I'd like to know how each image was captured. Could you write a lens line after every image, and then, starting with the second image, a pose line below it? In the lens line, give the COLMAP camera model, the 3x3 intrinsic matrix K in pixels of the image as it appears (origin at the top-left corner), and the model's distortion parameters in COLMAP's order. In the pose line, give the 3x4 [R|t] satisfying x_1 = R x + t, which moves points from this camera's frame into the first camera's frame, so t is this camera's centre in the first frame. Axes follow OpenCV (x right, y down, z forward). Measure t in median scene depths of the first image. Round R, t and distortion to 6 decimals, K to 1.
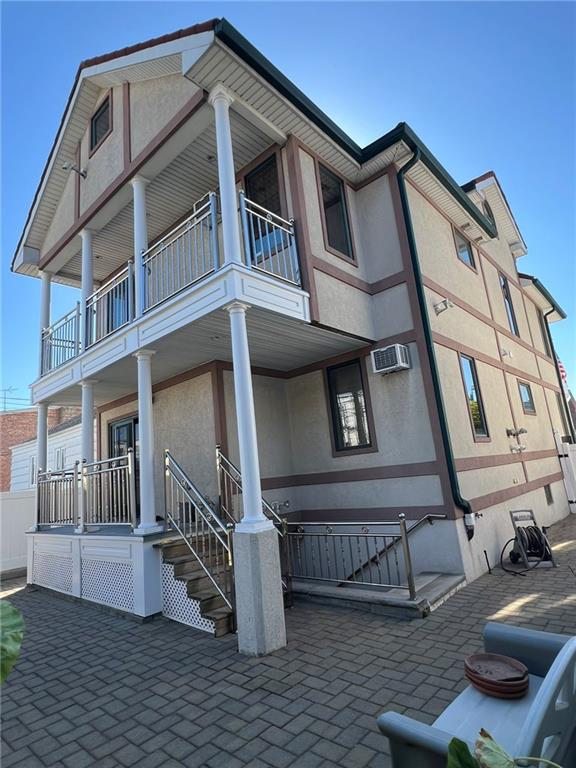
lens RADIAL K [[424.4, 0, 290.7], [0, 424.4, 382.7], [0, 0, 1]] dist [-0.002252, -0.000044]
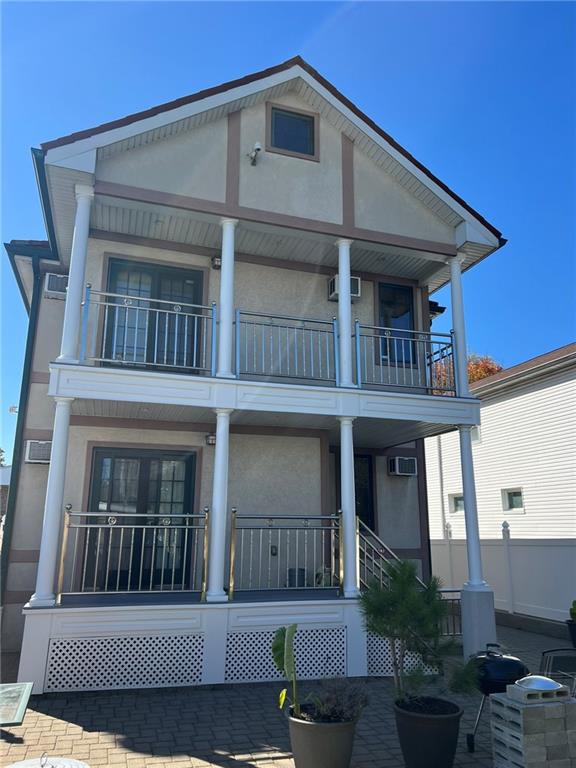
lens RADIAL K [[577.0, 0, 287.6], [0, 577.0, 385.0], [0, 0, 1]] dist [0.058723, -0.072577]
pose [[0.499294, 0.311101, 0.808654, -1.485779], [-0.243183, 0.946117, -0.213835, 0.178810], [-0.831605, -0.089885, 0.548045, 0.343704]]
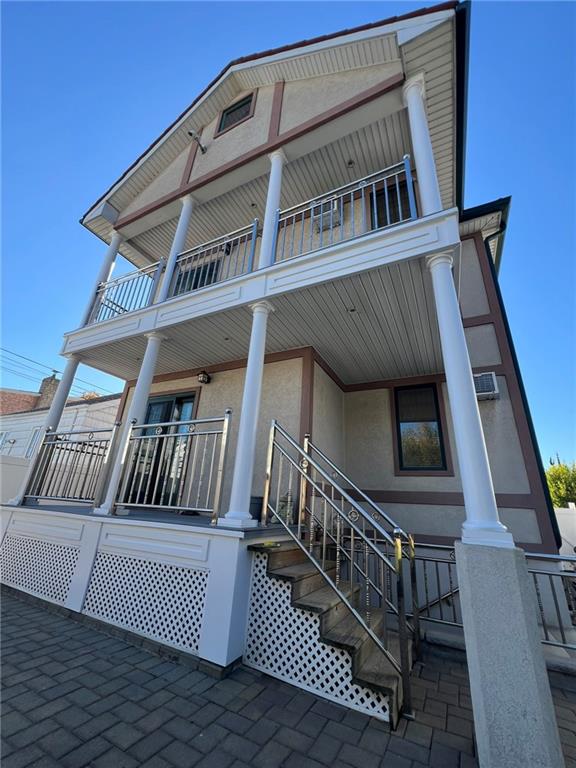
lens RADIAL K [[308.3, 0, 291.7], [0, 308.3, 381.8], [0, 0, 1]] dist [-0.002091, 0.000061]
pose [[0.952135, 0.240970, 0.188076, -0.349085], [-0.204421, 0.959399, -0.194332, 0.174257], [-0.227269, 0.146584, 0.962737, 0.384138]]
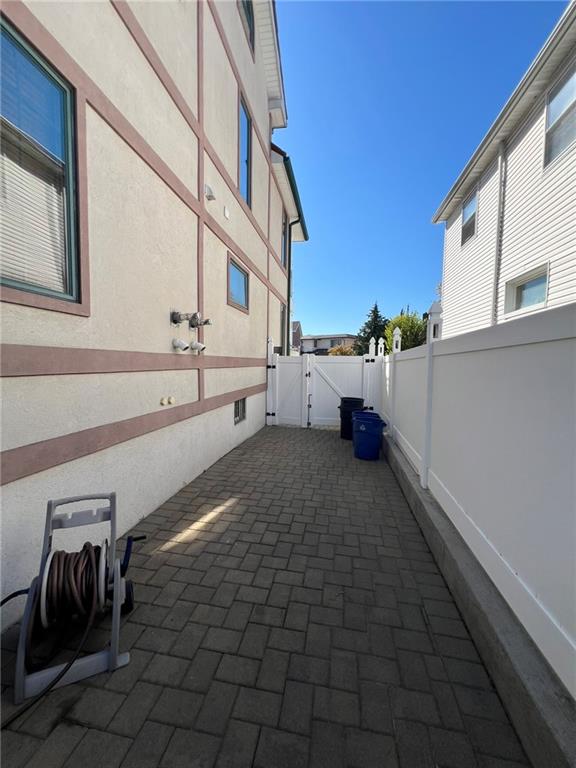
lens RADIAL K [[308.3, 0, 290.9], [0, 308.3, 381.4], [0, 0, 1]] dist [-0.002266, 0.000280]
pose [[0.836846, 0.077487, 0.541927, 0.566698], [-0.211180, 0.959004, 0.188982, 0.119101], [-0.505067, -0.272593, 0.818902, 0.747724]]
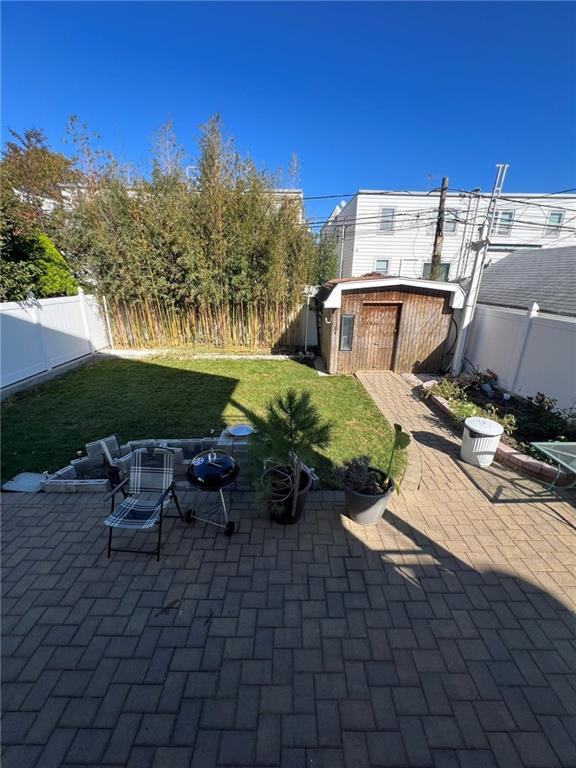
lens RADIAL K [[309.6, 0, 288.0], [0, 309.6, 384.0], [0, 0, 1]] dist [-0.002261, -0.000099]
pose [[-0.744738, 0.295677, -0.598282, -0.375785], [0.195400, 0.953816, 0.228153, 0.083620], [0.638110, 0.053010, -0.768118, 0.987103]]
